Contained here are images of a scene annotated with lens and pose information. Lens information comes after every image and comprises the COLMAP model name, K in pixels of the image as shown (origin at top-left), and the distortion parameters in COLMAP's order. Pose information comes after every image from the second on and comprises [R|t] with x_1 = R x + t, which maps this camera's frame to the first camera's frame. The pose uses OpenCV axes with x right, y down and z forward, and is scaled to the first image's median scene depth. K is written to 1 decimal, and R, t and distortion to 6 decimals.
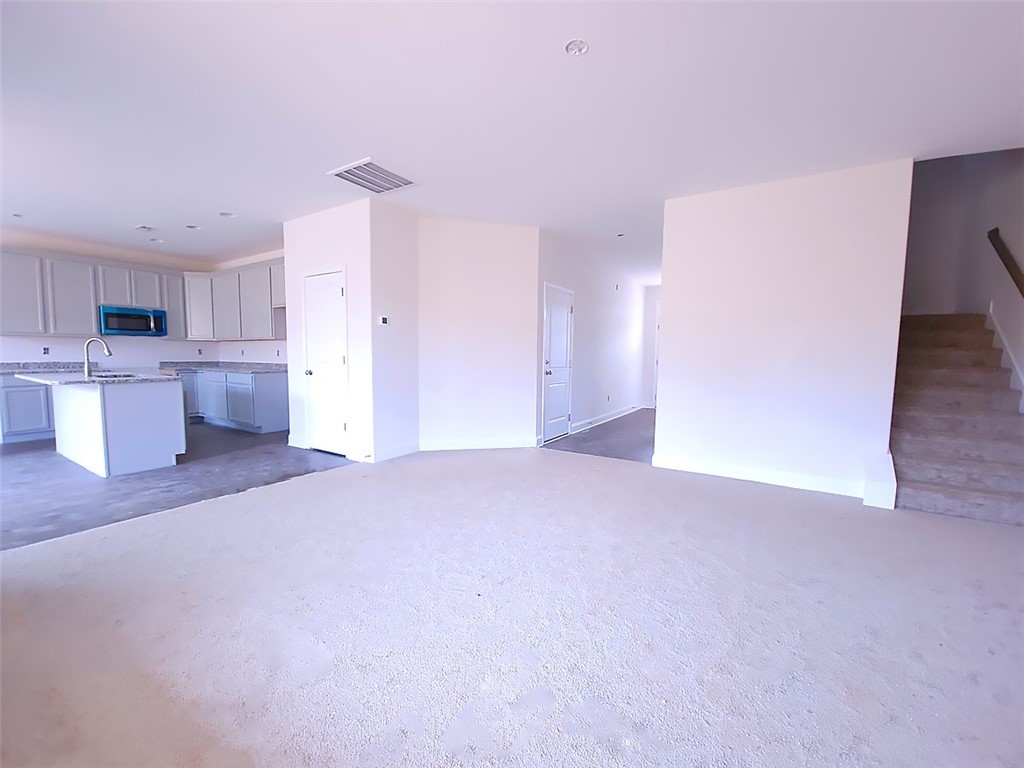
lens RADIAL K [[408.8, 0, 512.0], [0, 408.8, 384.0], [0, 0, 1]] dist [0.000692, 0.000084]
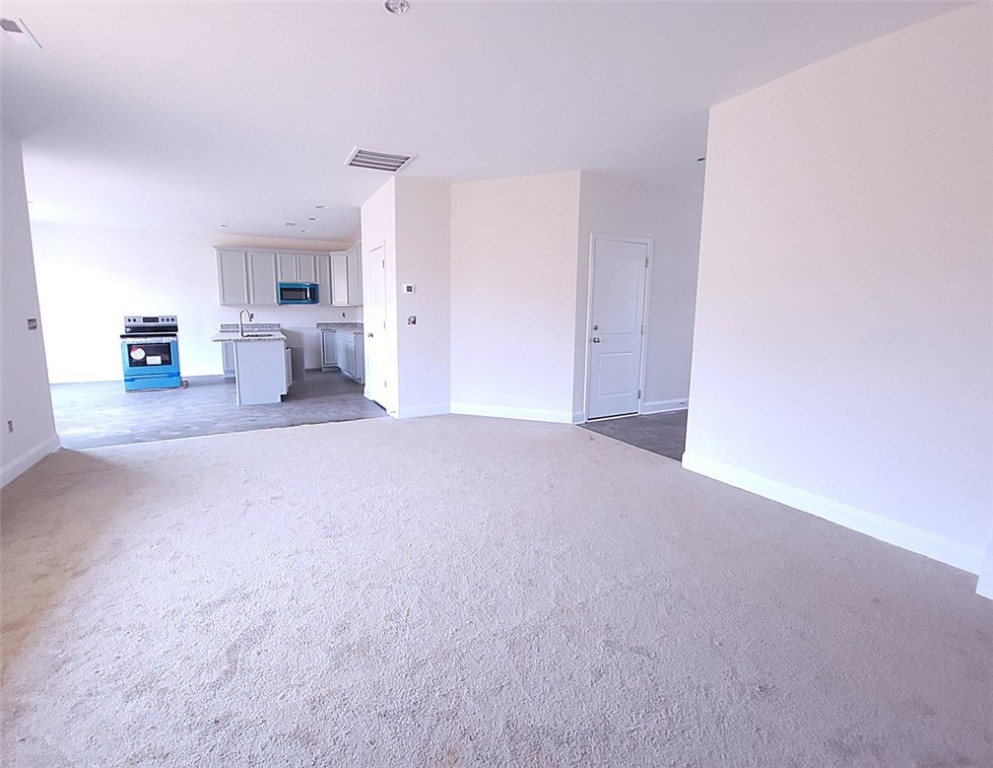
lens RADIAL K [[444.3, 0, 494.6], [0, 444.3, 361.8], [0, 0, 1]] dist [-0.011632, -0.000005]
pose [[0.852128, 0.053102, -0.520632, 0.410906], [-0.028706, 0.998084, 0.054817, -0.028096], [0.522545, -0.031766, 0.852020, 0.096905]]
